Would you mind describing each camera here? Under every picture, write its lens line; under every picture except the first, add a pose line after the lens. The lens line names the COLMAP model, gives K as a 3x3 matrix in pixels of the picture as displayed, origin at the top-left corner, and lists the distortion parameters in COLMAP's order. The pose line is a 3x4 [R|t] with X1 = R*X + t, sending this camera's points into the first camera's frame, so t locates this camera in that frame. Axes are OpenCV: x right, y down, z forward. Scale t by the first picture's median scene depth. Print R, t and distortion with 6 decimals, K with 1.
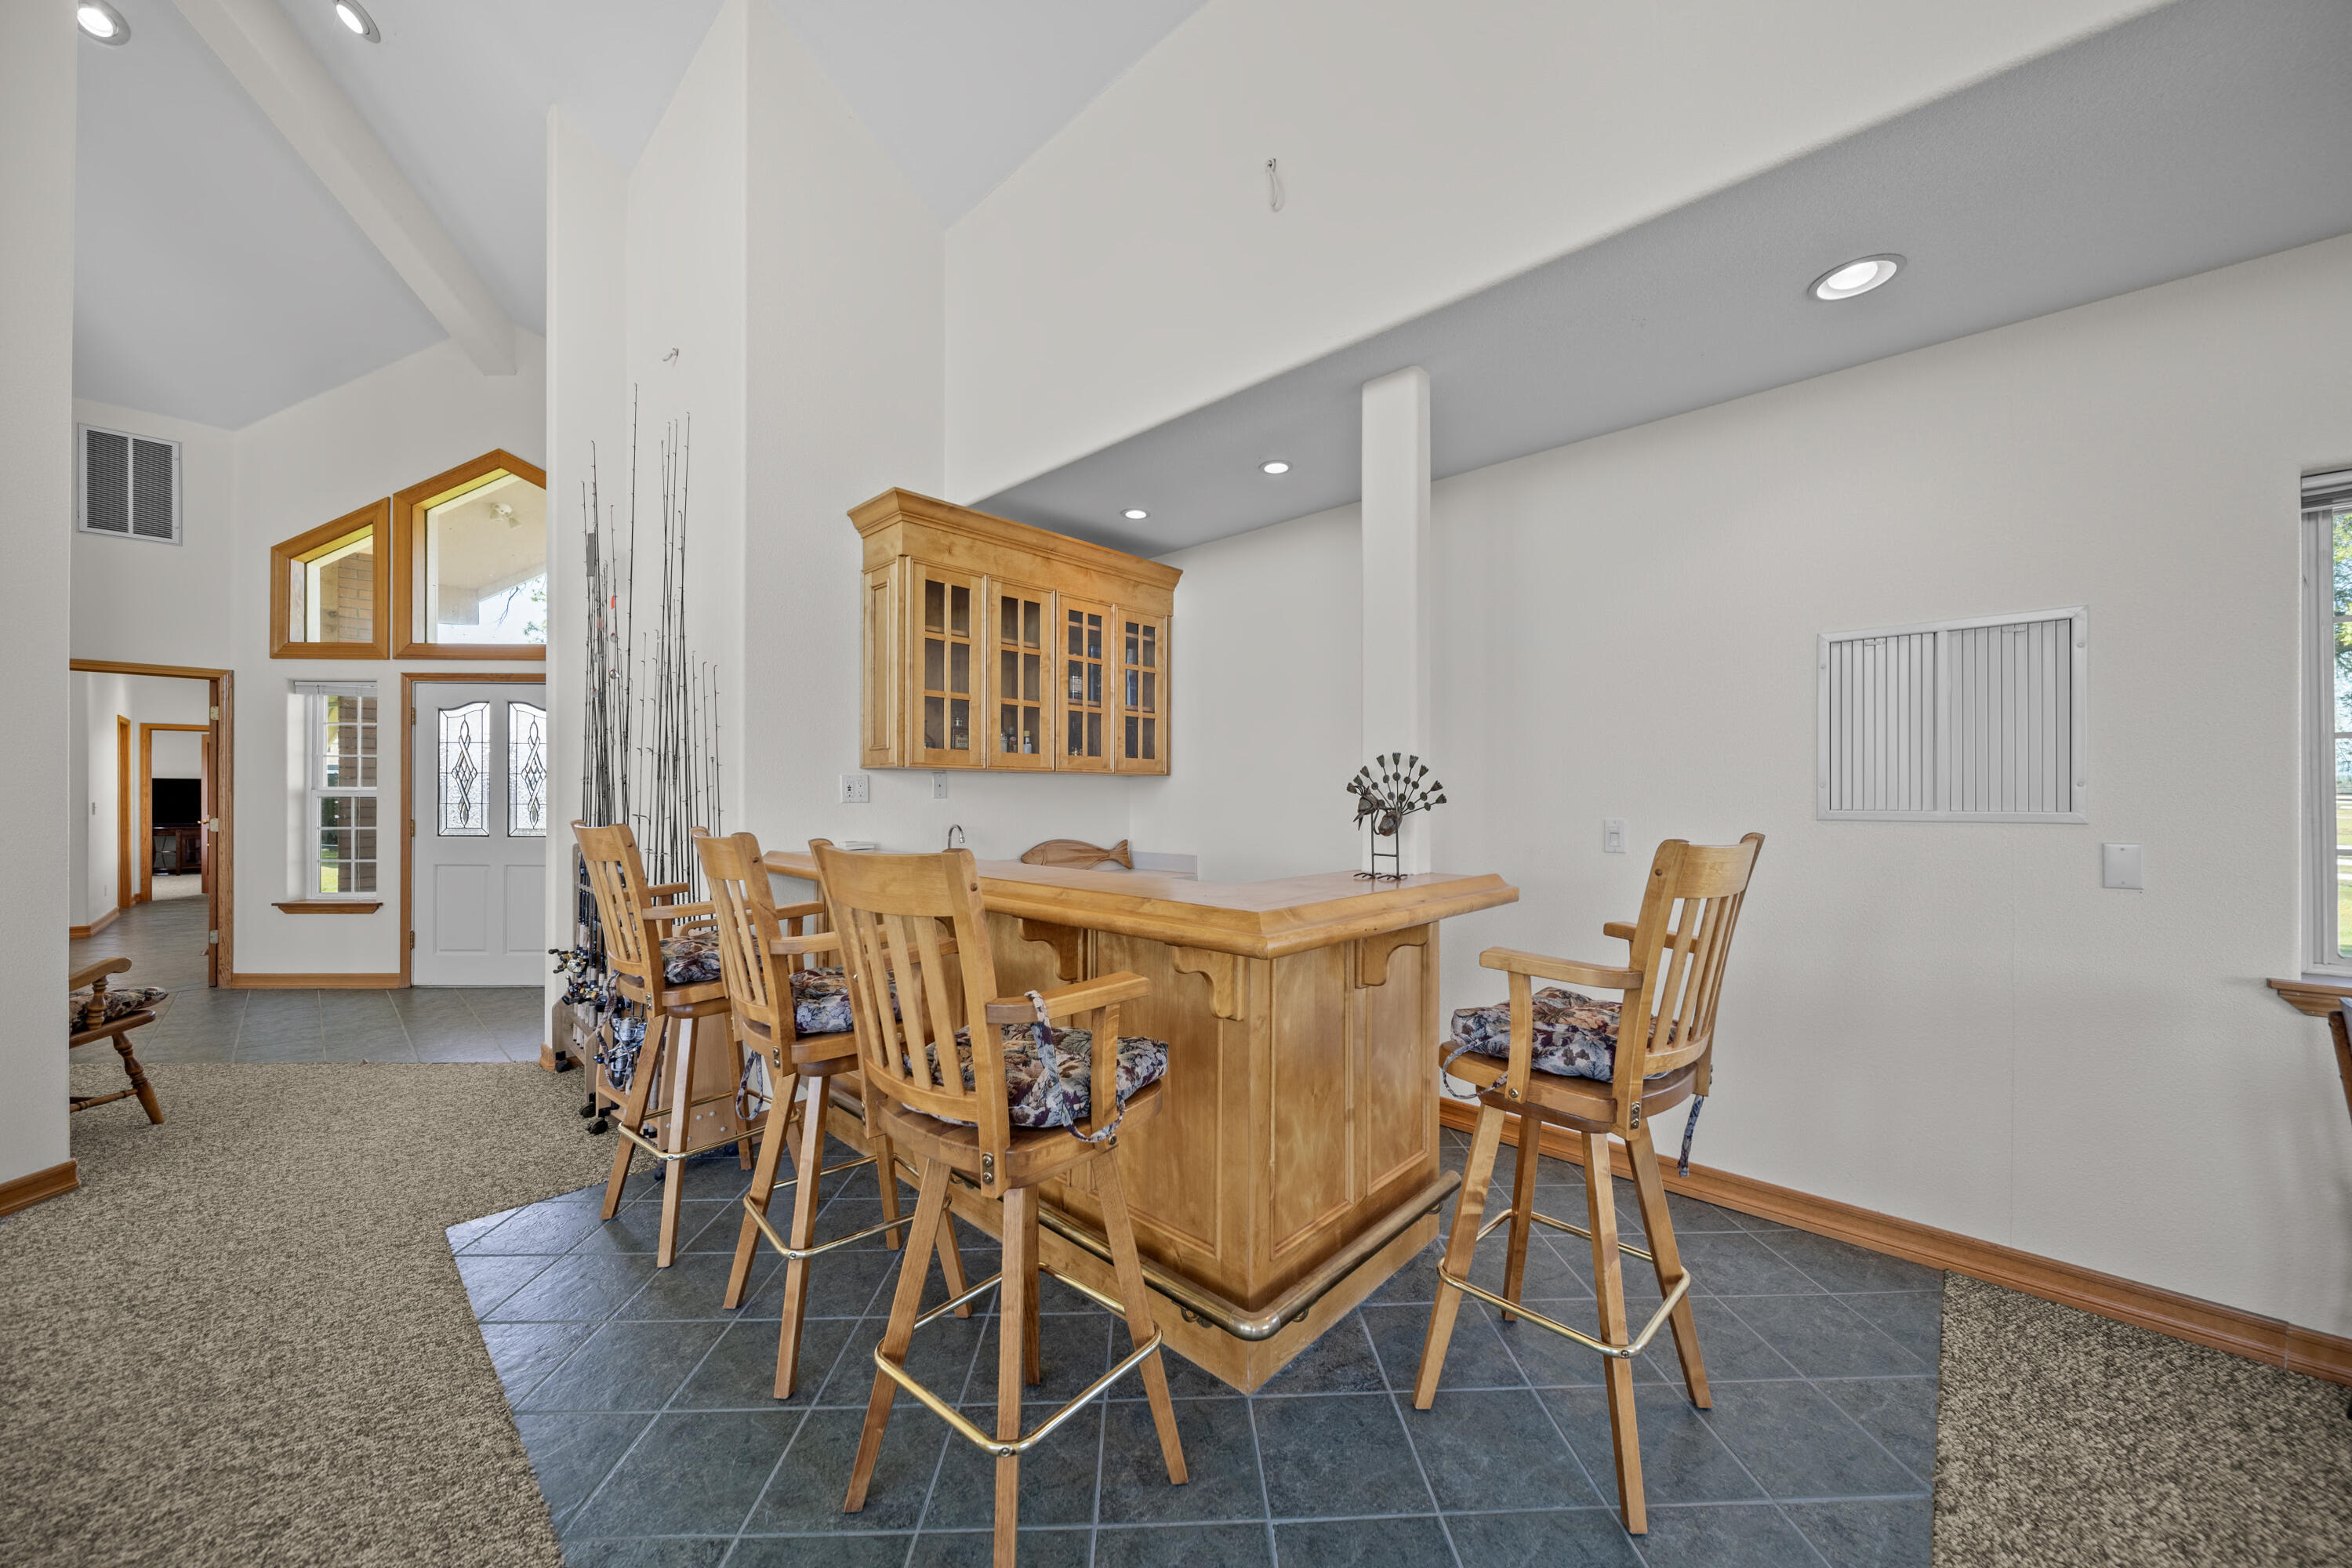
lens RADIAL K [[847.2, 0, 1179.0], [0, 847.2, 797.1], [0, 0, 1]] dist [-0.001275, -0.000416]
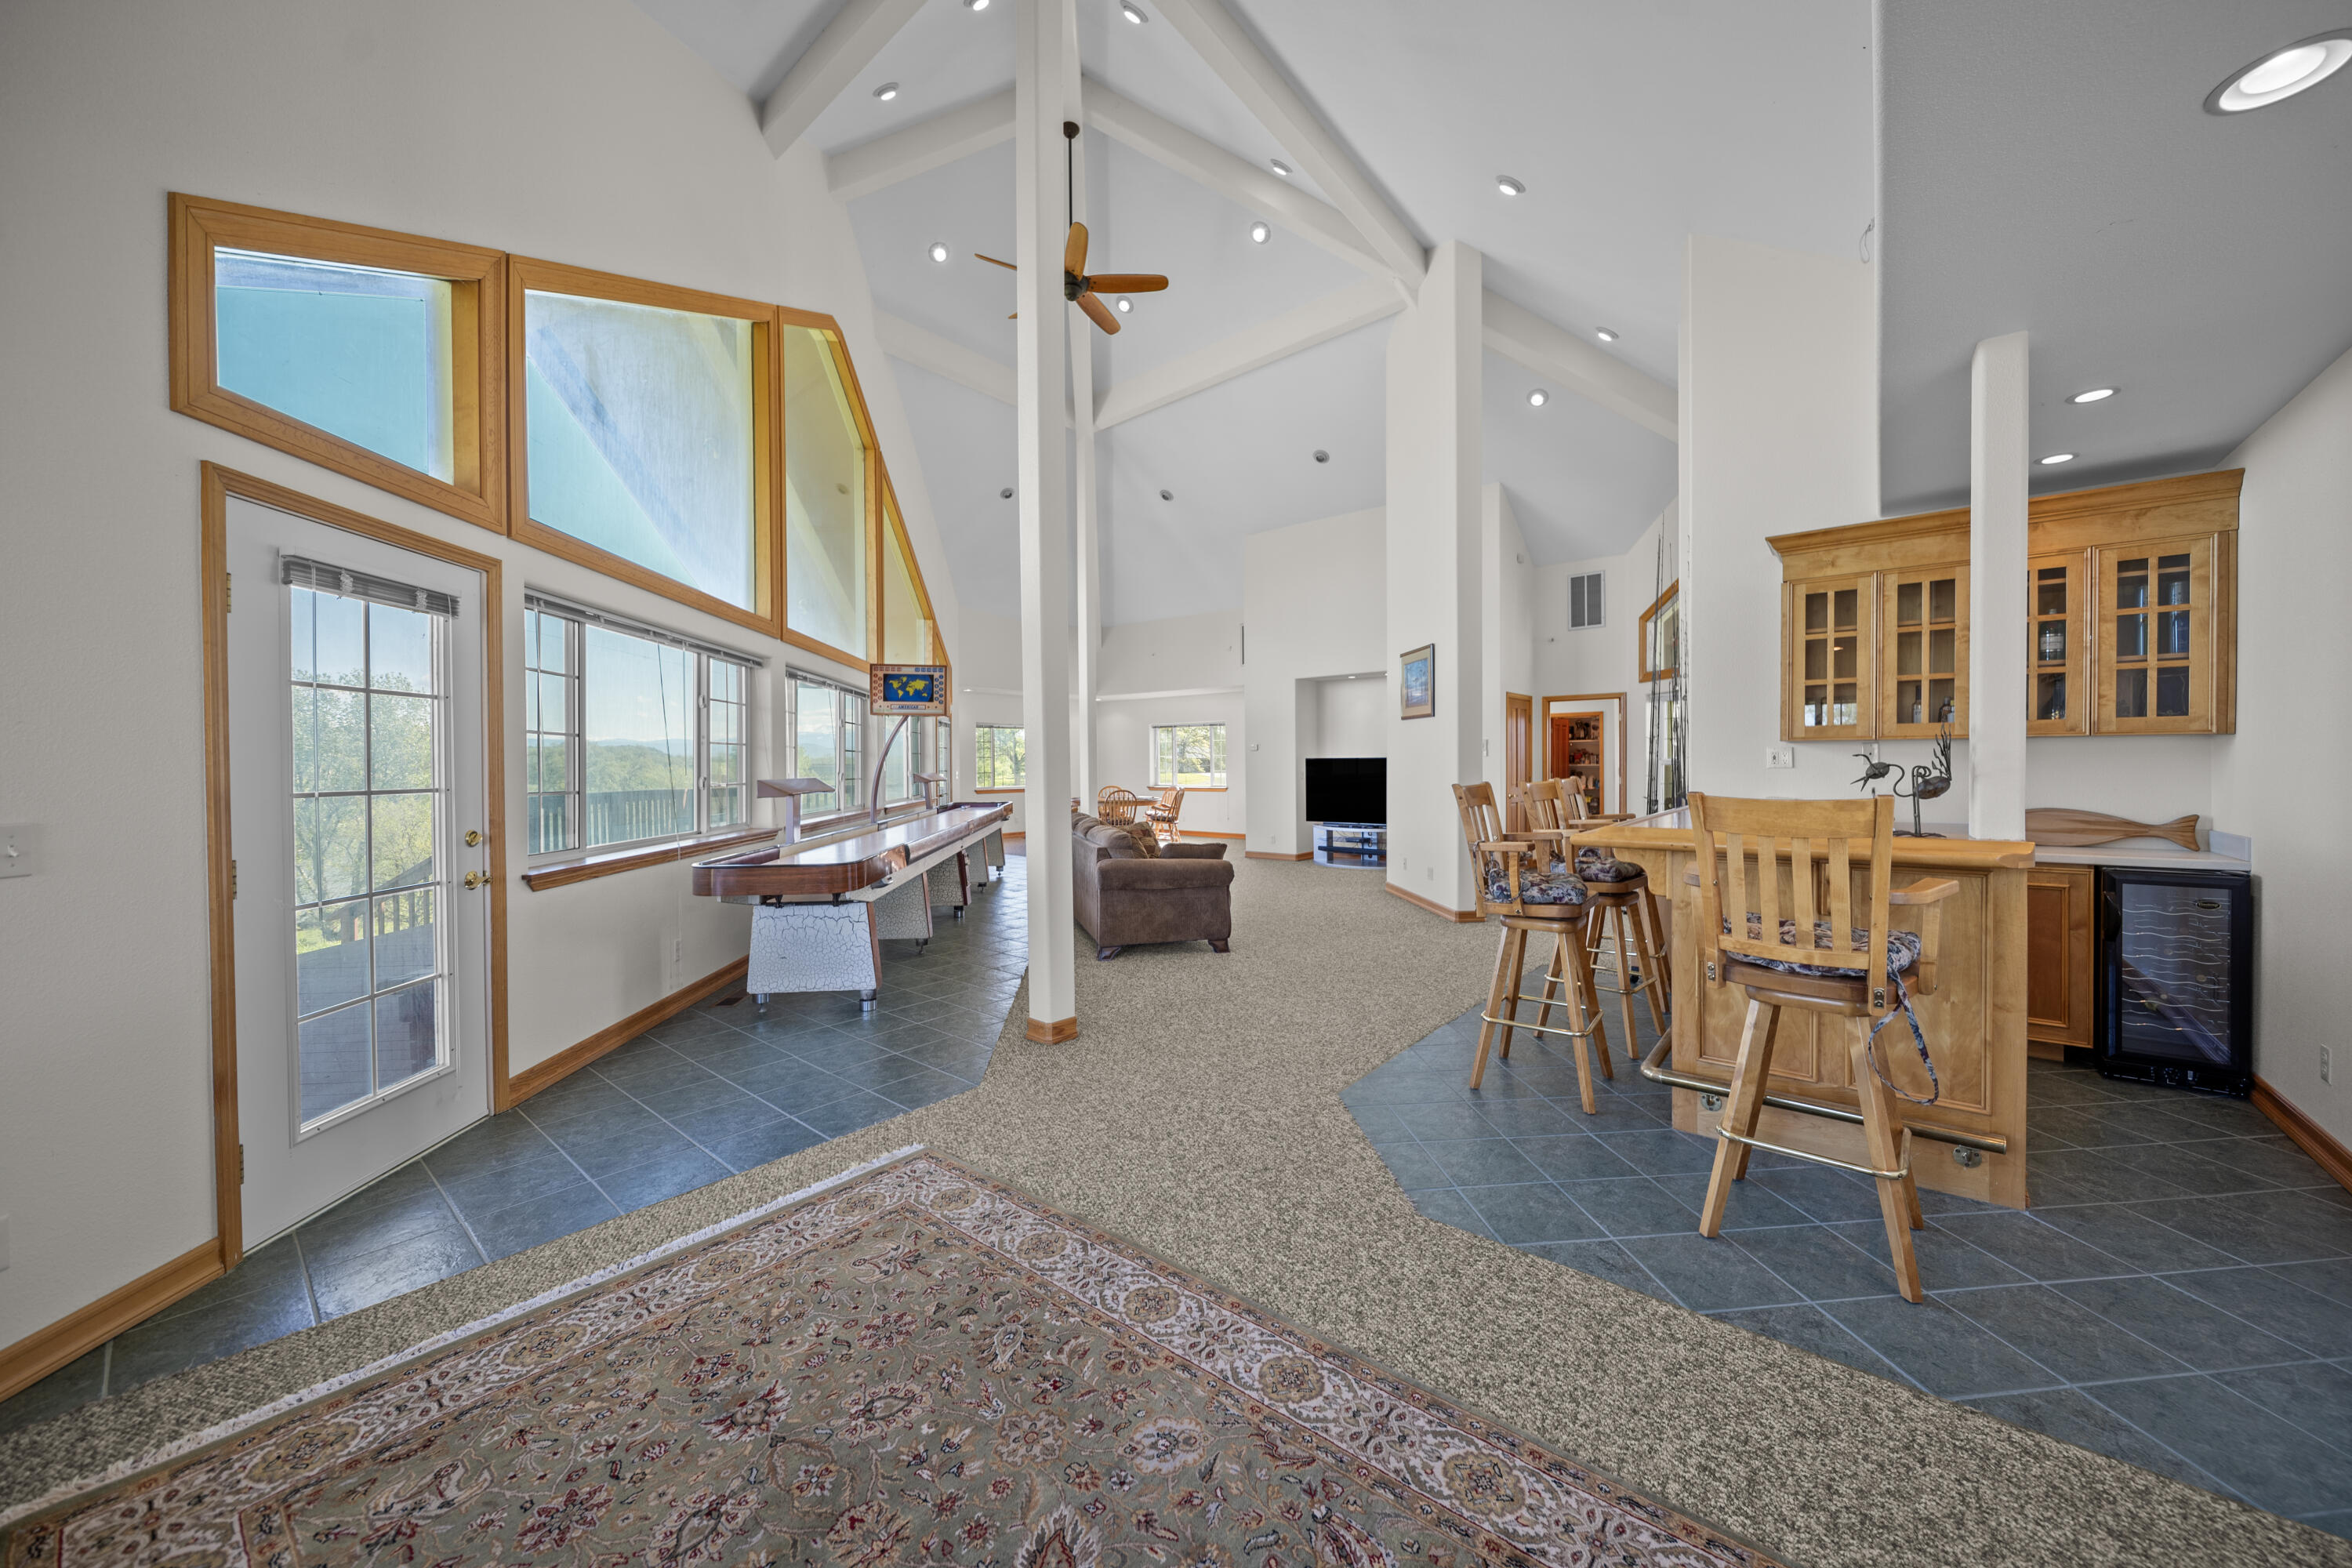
lens RADIAL K [[847.2, 0, 1175.2], [0, 847.2, 774.1], [0, 0, 1]] dist [-0.001275, -0.000416]
pose [[0.040132, 0.010564, -0.999139, 0.946263], [0.004187, 0.999934, 0.010741, -0.001212], [0.999186, -0.004614, 0.040086, -0.013401]]
